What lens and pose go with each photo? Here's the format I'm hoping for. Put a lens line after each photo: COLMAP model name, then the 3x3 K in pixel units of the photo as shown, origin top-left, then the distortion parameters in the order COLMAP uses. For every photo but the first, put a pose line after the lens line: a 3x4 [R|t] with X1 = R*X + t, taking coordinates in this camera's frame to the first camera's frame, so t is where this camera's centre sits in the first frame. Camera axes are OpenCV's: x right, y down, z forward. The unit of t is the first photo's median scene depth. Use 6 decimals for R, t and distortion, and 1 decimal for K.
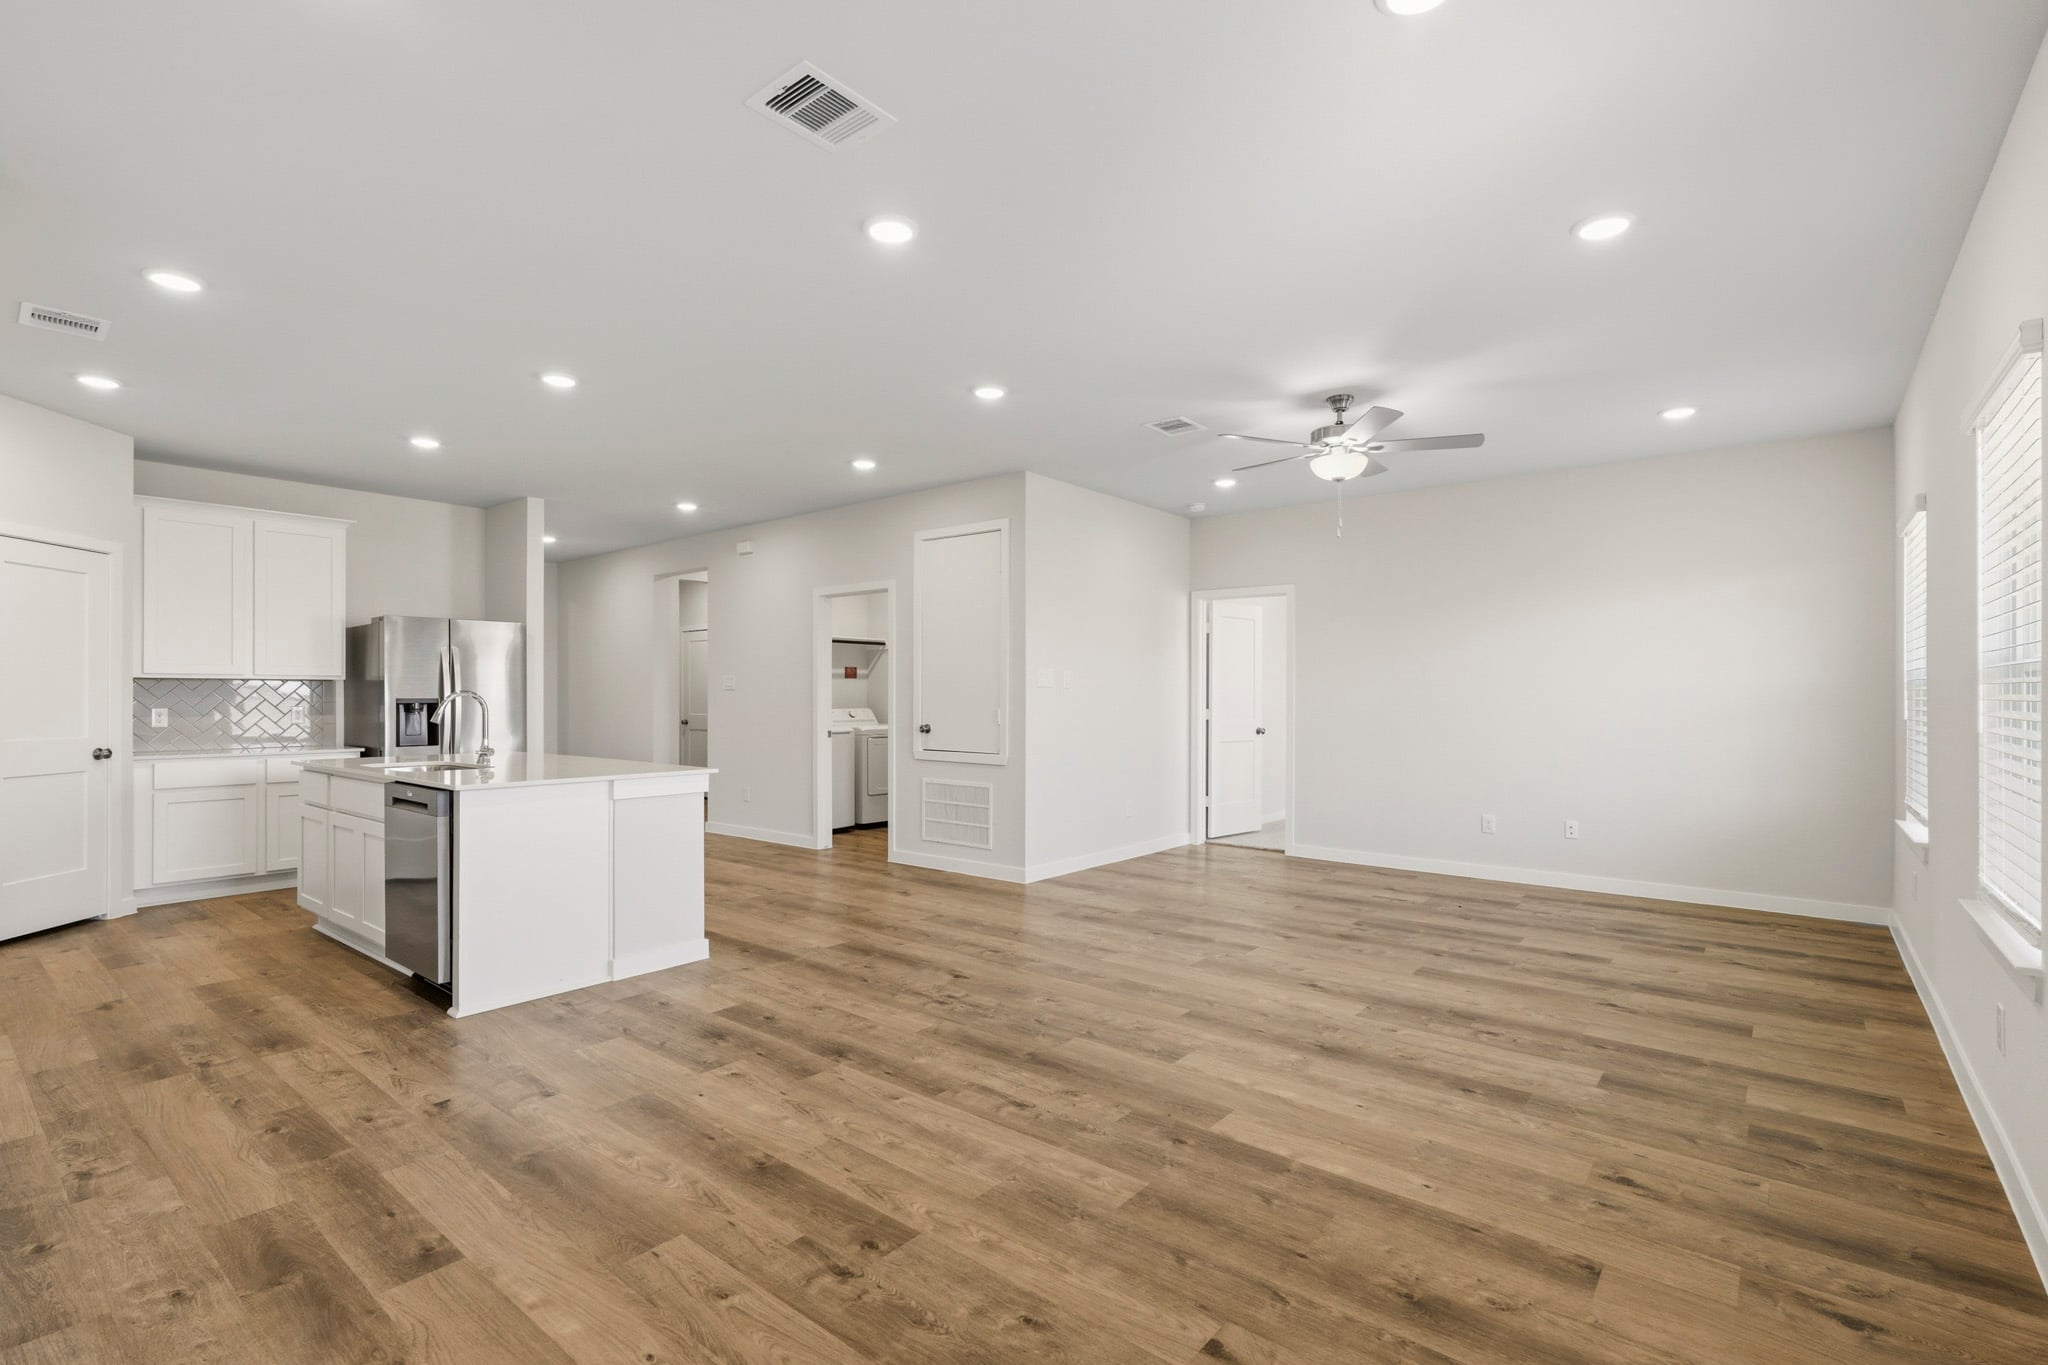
lens RADIAL K [[933.0, 0, 1017.9], [0, 933.0, 686.5], [0, 0, 1]] dist [0.003203, -0.000616]
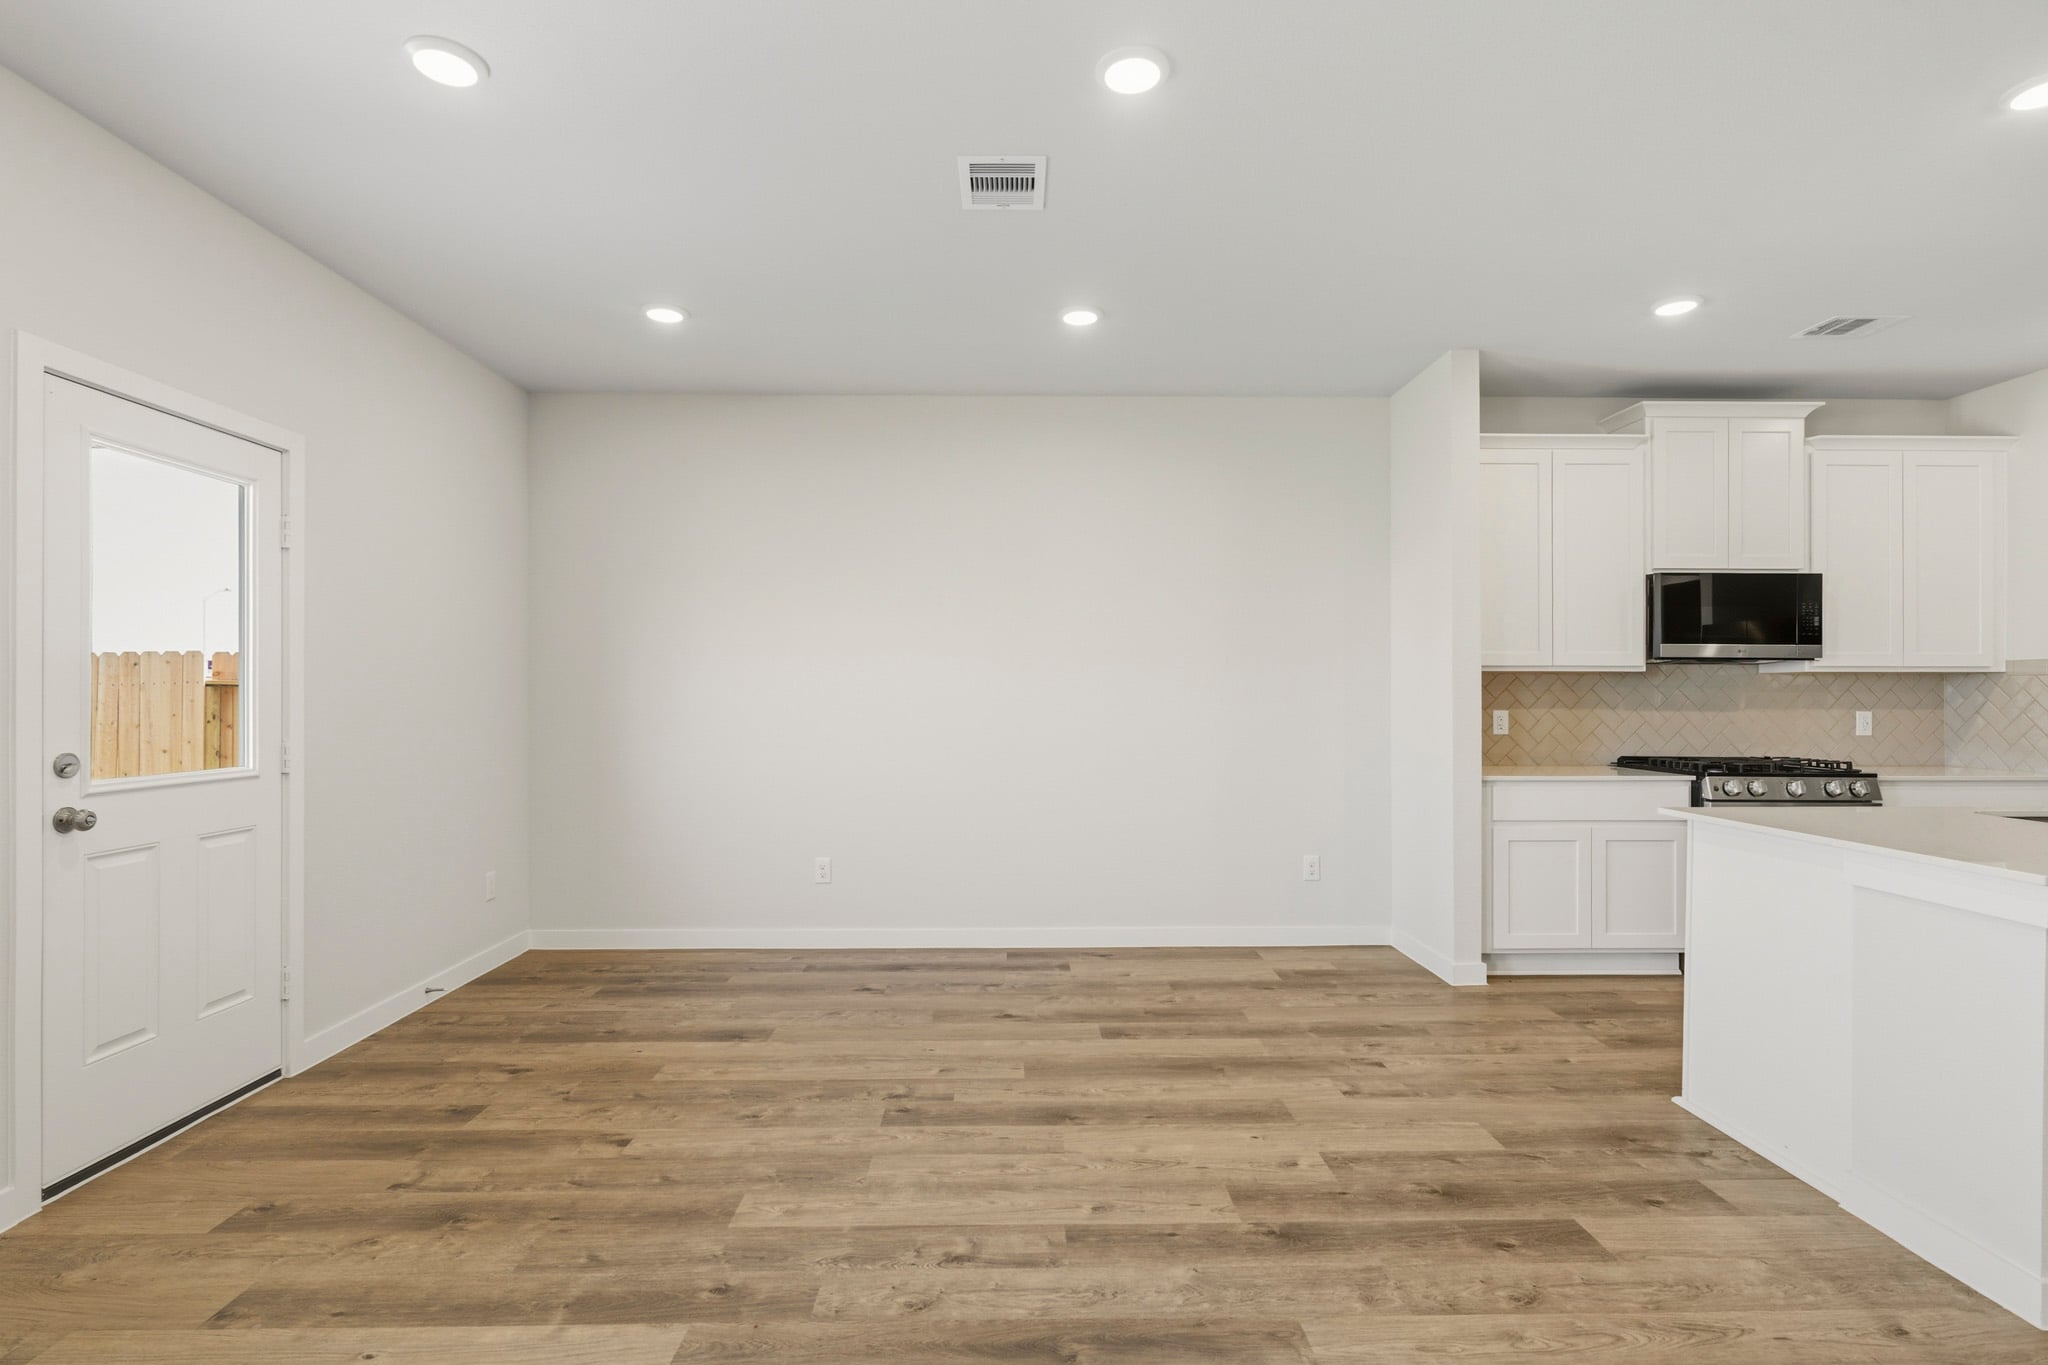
lens RADIAL K [[983.2, 0, 1019.9], [0, 983.2, 691.1], [0, 0, 1]] dist [0.002246, -0.000627]
pose [[-0.759961, -0.002705, -0.649963, 0.426364], [0.005671, 0.999926, -0.010793, 0.013961], [0.649944, -0.011888, -0.759889, 1.487072]]
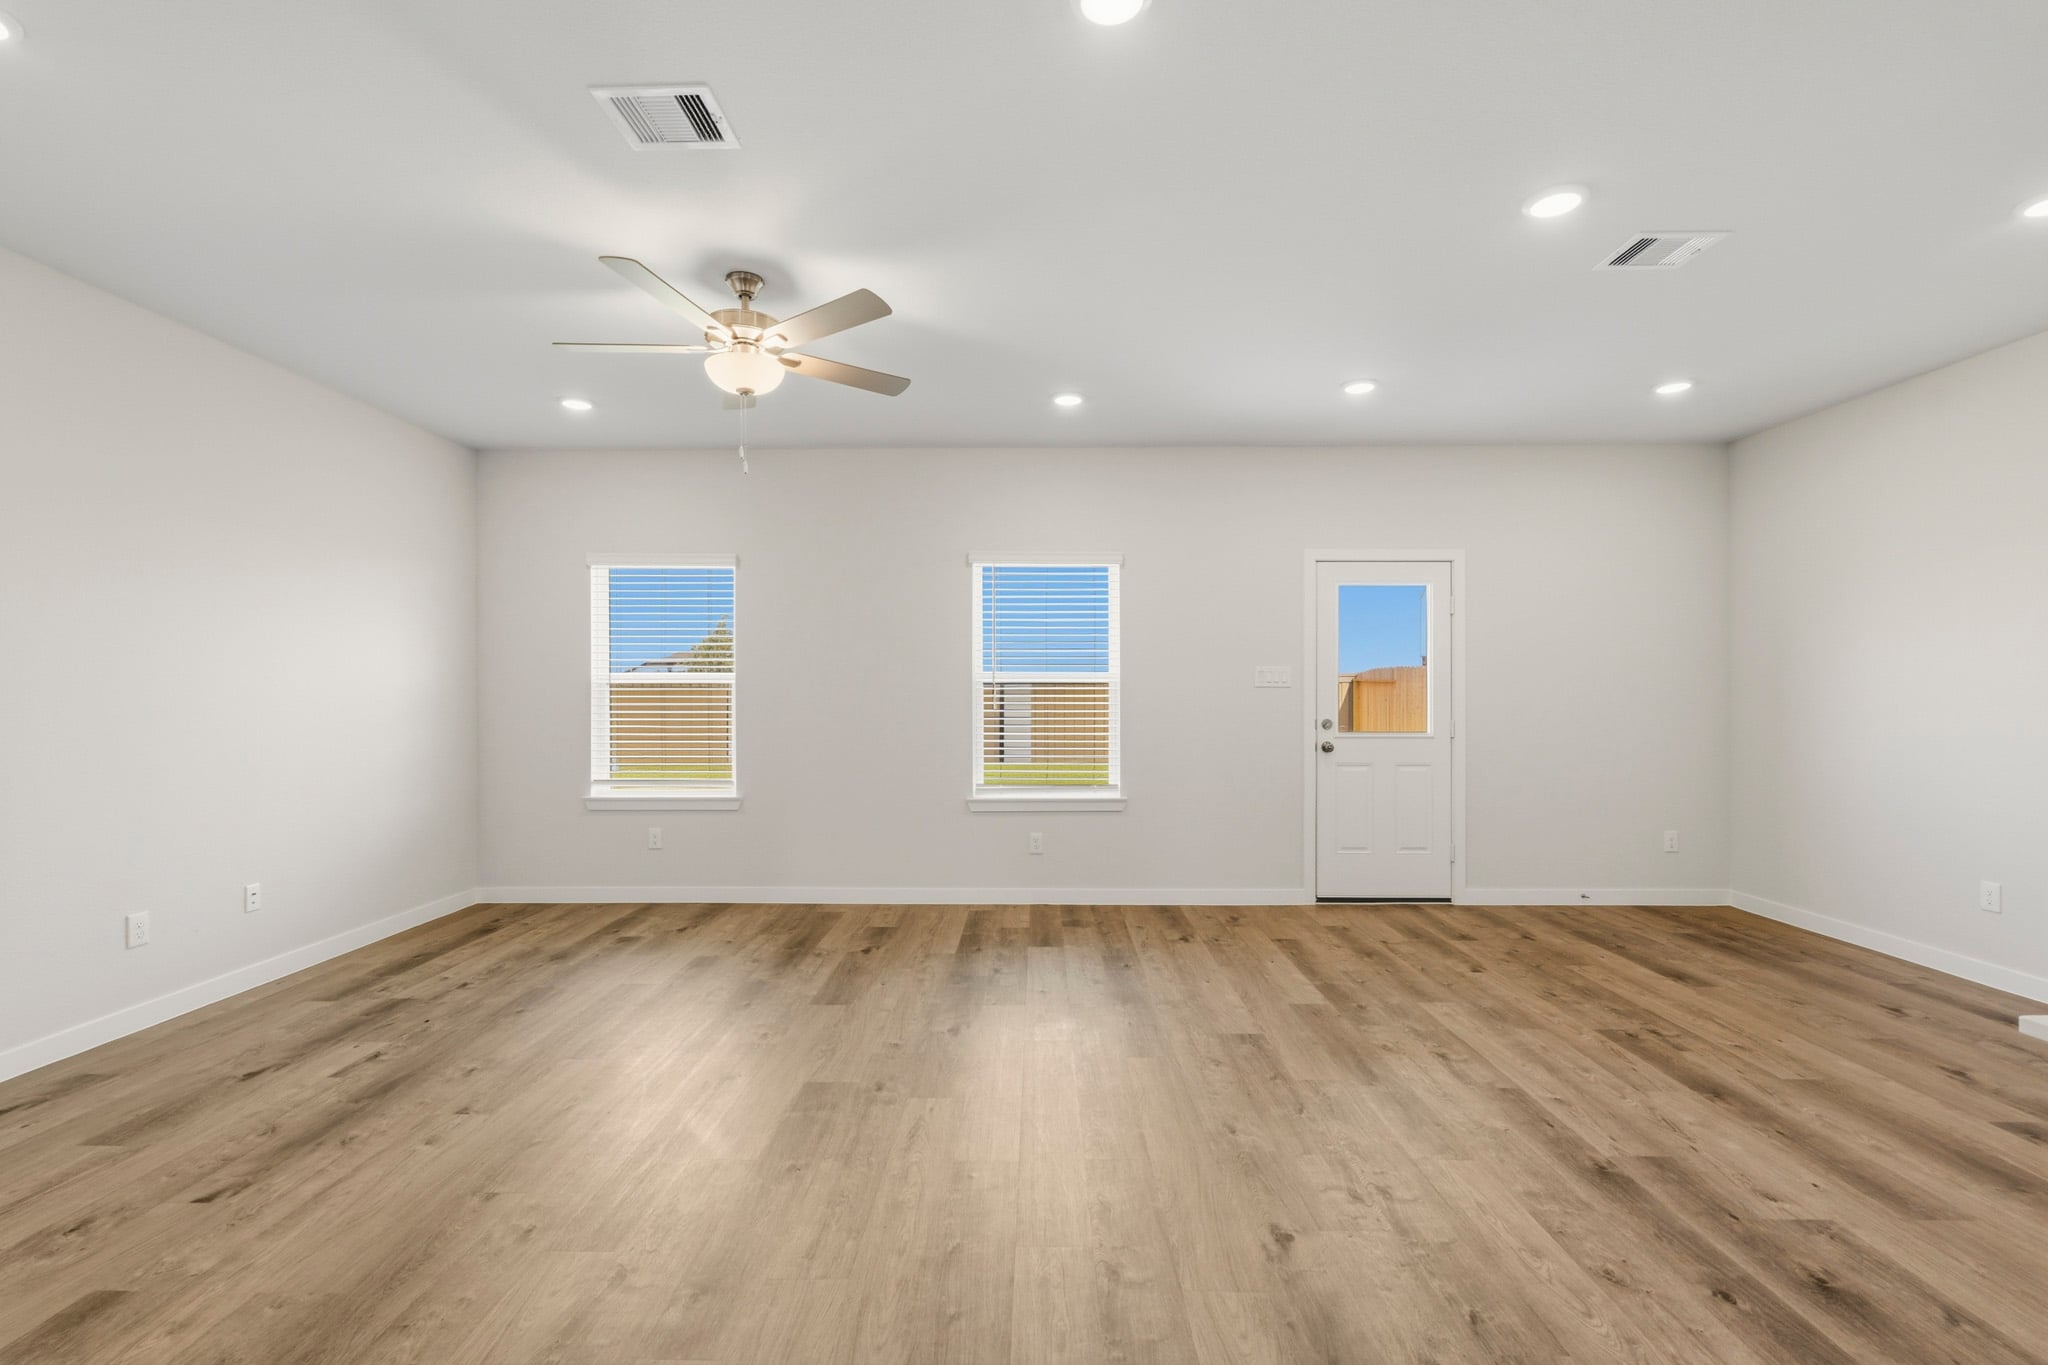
lens RADIAL K [[897.8, 0, 1027.2], [0, 897.8, 685.6], [0, 0, 1]] dist [-0.001633, 0.000568]
pose [[-0.628491, 0.006031, 0.777793, -0.488121], [-0.007306, 0.999880, -0.013656, 0.014982], [-0.777782, -0.014266, -0.628372, 1.915047]]
